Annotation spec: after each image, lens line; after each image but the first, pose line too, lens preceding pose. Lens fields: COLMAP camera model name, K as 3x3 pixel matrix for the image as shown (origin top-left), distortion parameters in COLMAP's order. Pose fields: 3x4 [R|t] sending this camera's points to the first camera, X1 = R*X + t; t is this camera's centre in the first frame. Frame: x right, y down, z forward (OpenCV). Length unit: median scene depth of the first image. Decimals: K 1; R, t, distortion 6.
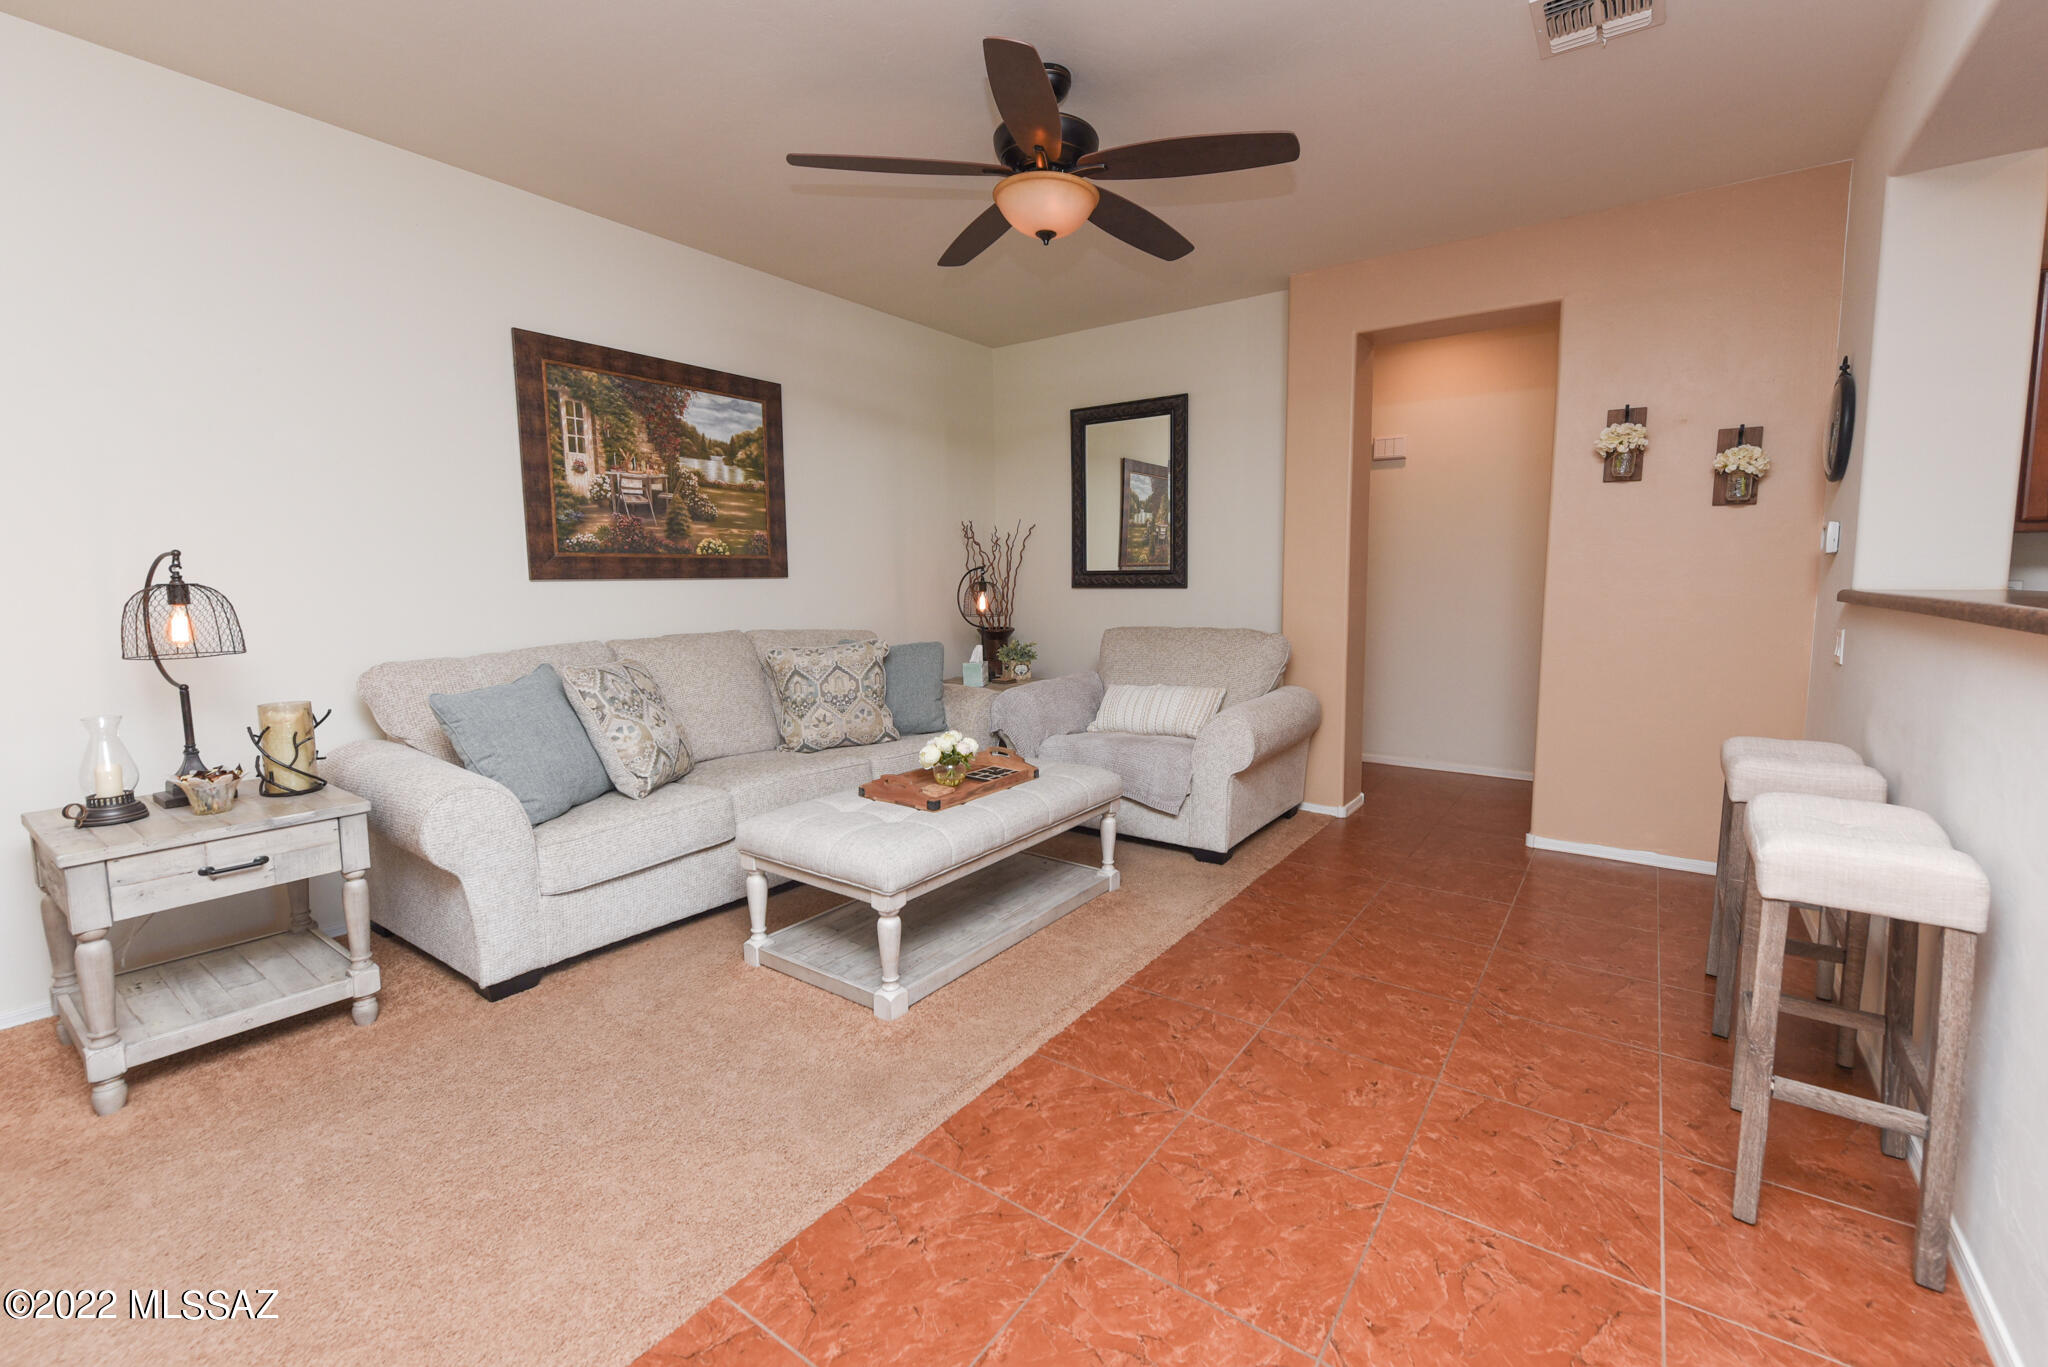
lens RADIAL K [[875.7, 0, 1034.6], [0, 875.7, 656.9], [0, 0, 1]] dist [0.037714, 0.000025]
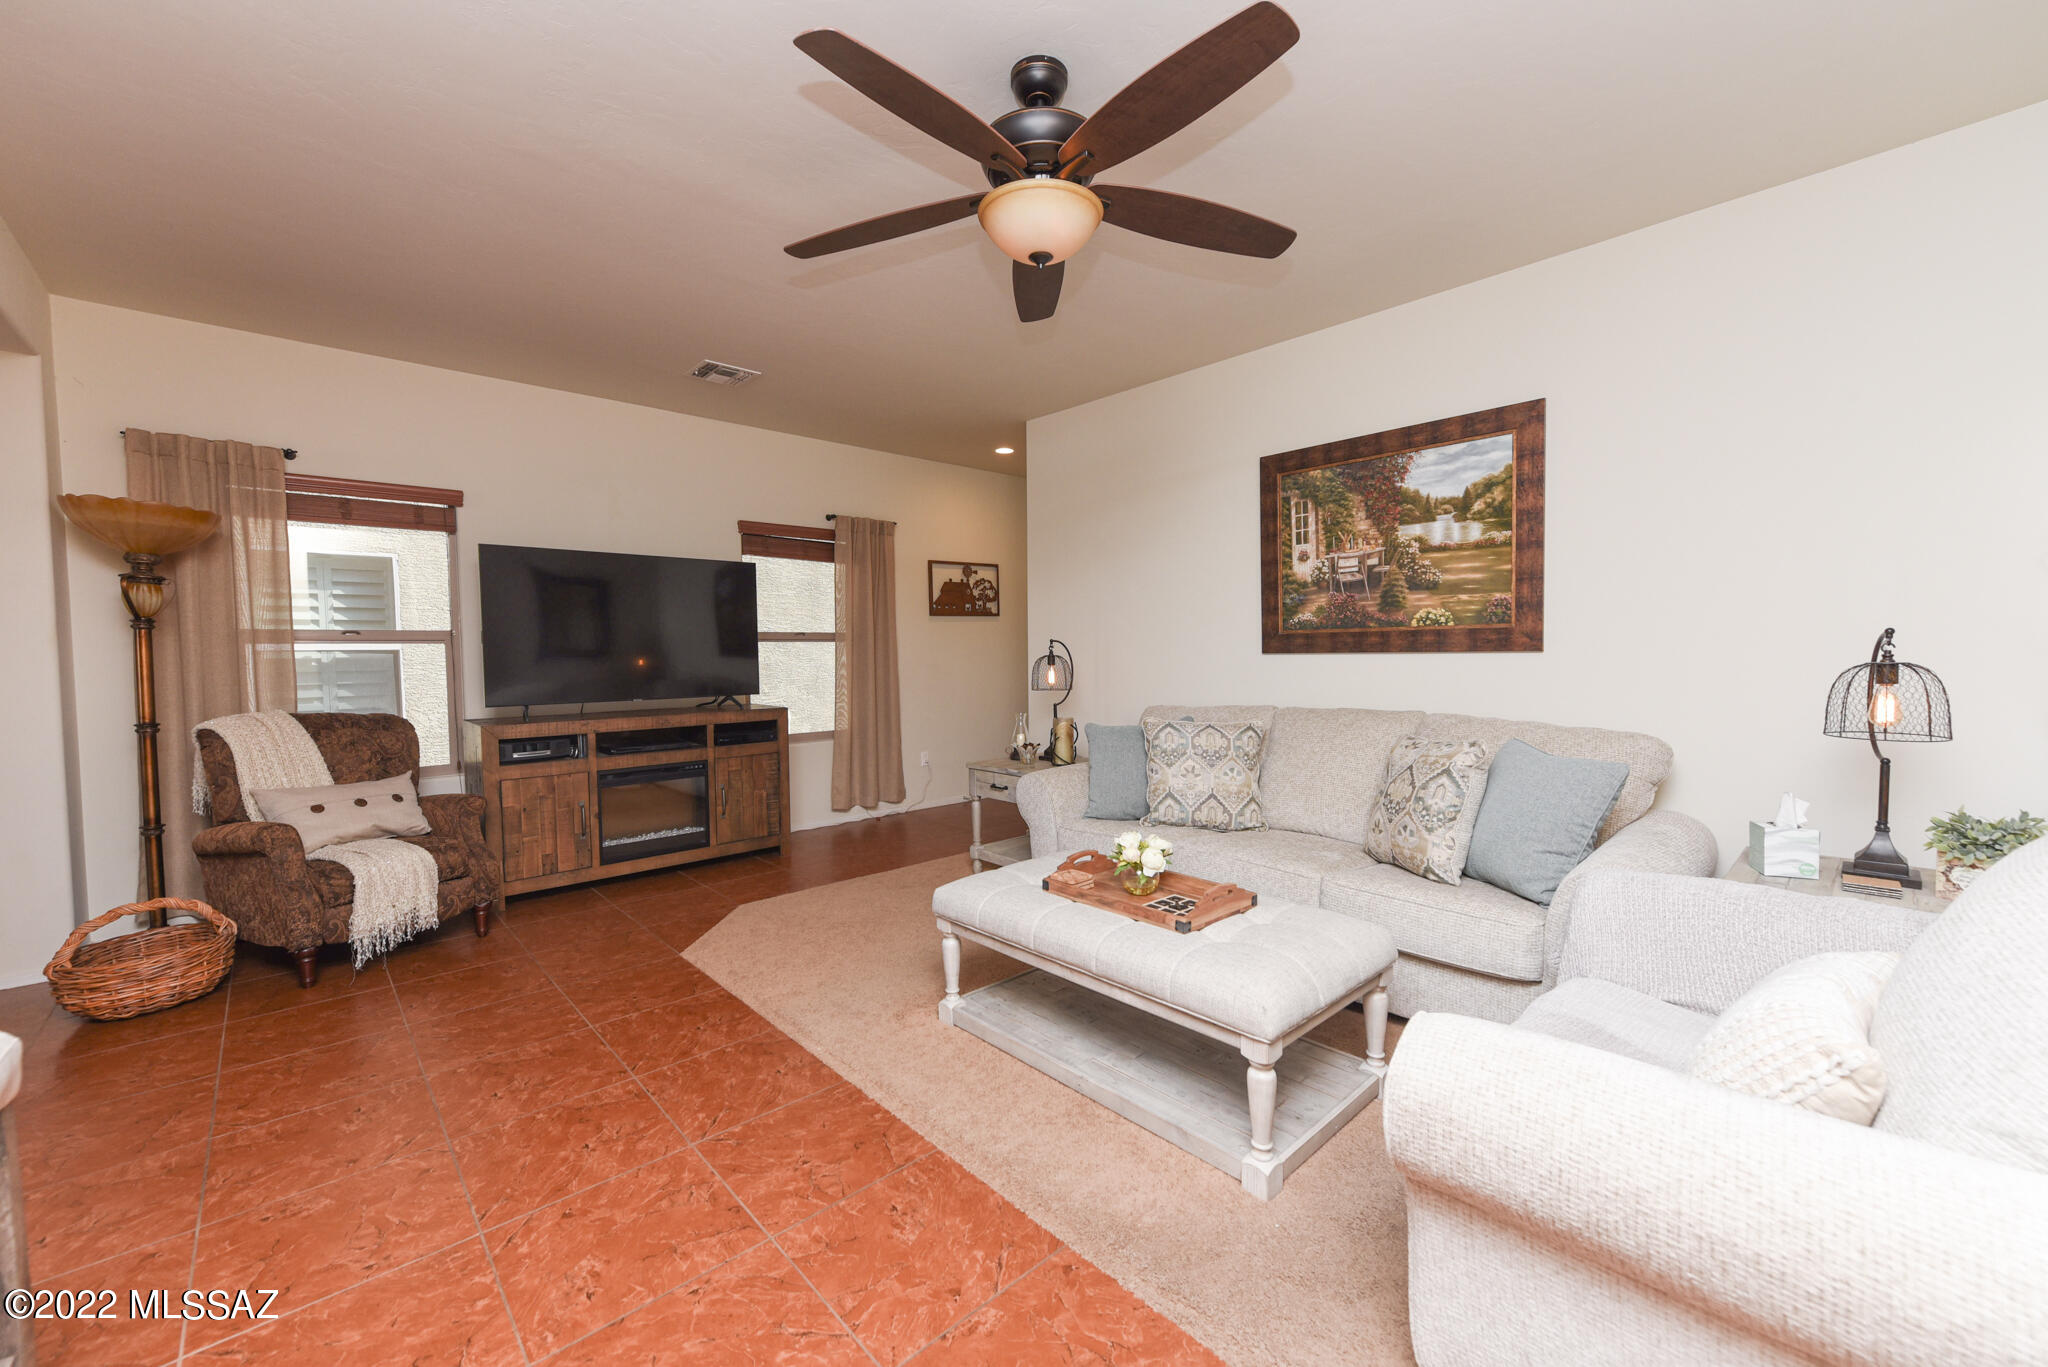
lens RADIAL K [[792.1, 0, 1024.0], [0, 792.1, 683.5], [0, 0, 1]] dist [-0.000098, -0.000272]
pose [[-0.197440, 0.040368, -0.979484, 0.543505], [-0.090318, 0.994153, 0.059179, -0.073840], [0.976146, 0.100149, -0.192639, 0.815188]]
